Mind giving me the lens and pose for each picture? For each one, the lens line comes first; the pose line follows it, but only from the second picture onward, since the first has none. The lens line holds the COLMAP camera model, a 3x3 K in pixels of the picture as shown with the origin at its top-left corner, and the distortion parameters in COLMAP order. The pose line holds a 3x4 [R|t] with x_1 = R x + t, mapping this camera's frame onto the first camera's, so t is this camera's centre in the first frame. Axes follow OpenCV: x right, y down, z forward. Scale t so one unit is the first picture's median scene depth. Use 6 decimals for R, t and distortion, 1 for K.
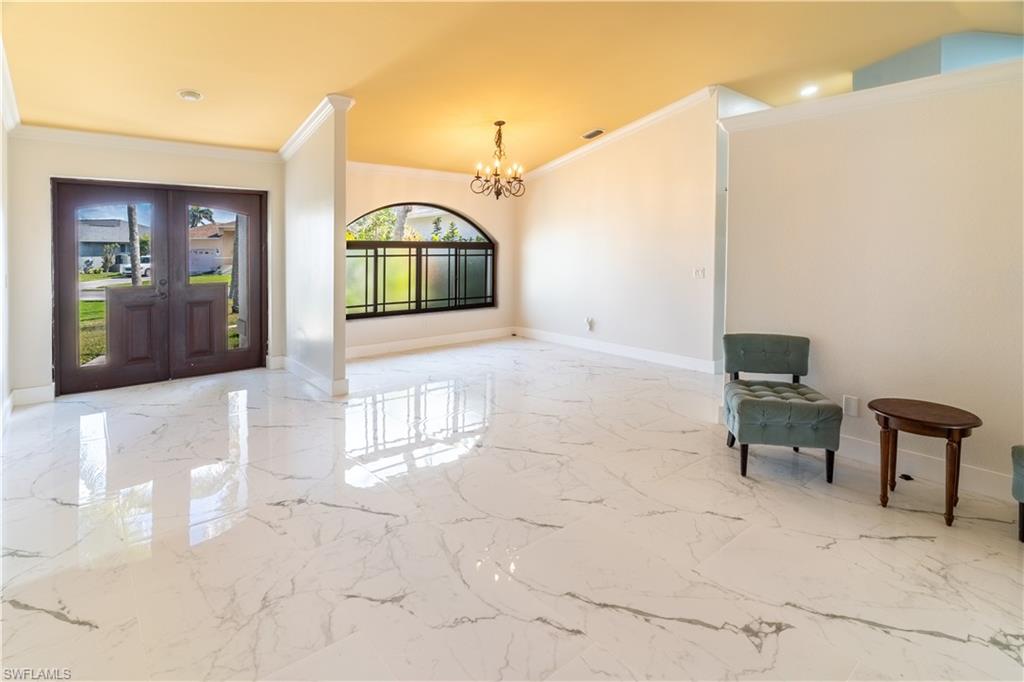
lens RADIAL K [[508.0, 0, 503.8], [0, 508.0, 343.2], [0, 0, 1]] dist [-0.003304, -0.000936]
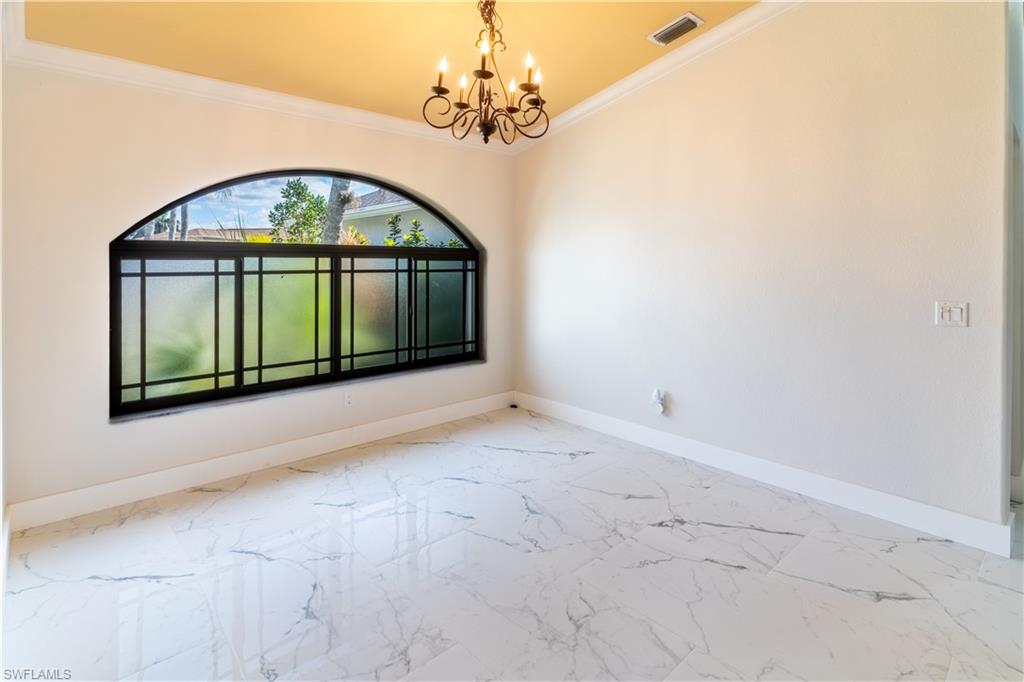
lens RADIAL K [[508.0, 0, 520.5], [0, 508.0, 341.2], [0, 0, 1]] dist [-0.003304, -0.000936]
pose [[0.997865, -0.008211, 0.064792, -0.009954], [0.009998, 0.999577, -0.027296, -0.082196], [-0.064540, 0.027886, 0.997525, 0.453168]]
